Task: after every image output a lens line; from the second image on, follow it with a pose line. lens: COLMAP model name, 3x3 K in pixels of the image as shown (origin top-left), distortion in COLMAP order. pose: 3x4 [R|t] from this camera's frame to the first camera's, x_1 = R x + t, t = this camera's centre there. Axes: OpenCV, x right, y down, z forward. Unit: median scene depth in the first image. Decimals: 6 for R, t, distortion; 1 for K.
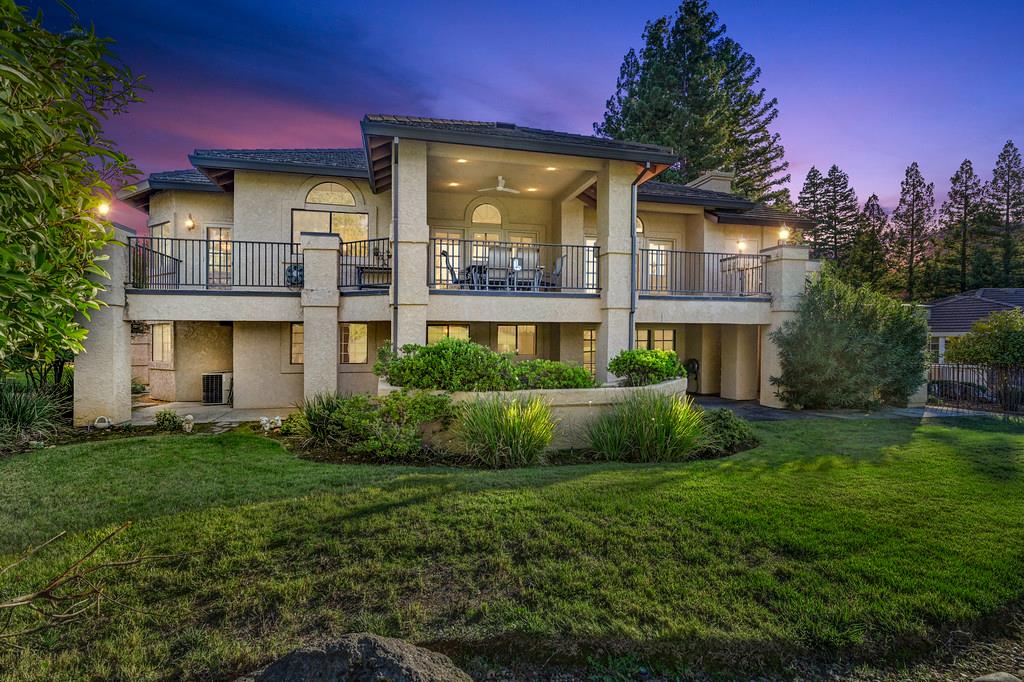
lens RADIAL K [[470.3, 0, 512.0], [0, 470.3, 341.0], [0, 0, 1]] dist [0.003038, 0.000281]
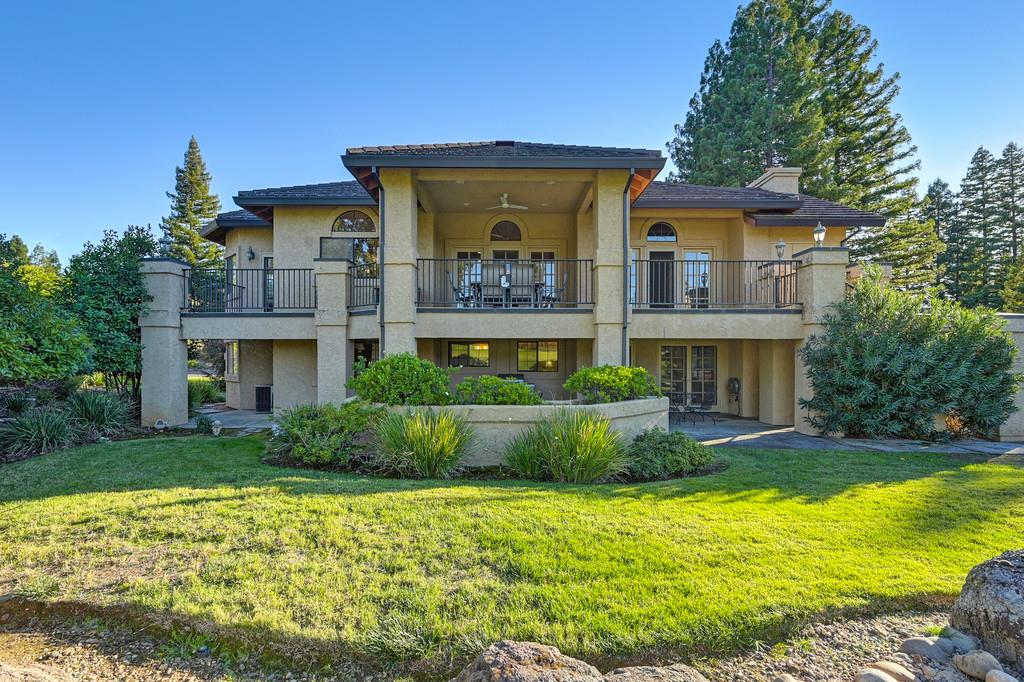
lens RADIAL K [[477.9, 0, 509.7], [0, 477.9, 356.2], [0, 0, 1]] dist [0.001684, -0.000120]
pose [[0.973415, 0.001505, -0.229046, 0.223318], [-0.002485, 0.999989, -0.003991, 0.000984], [0.229037, 0.004454, 0.973407, 0.010211]]
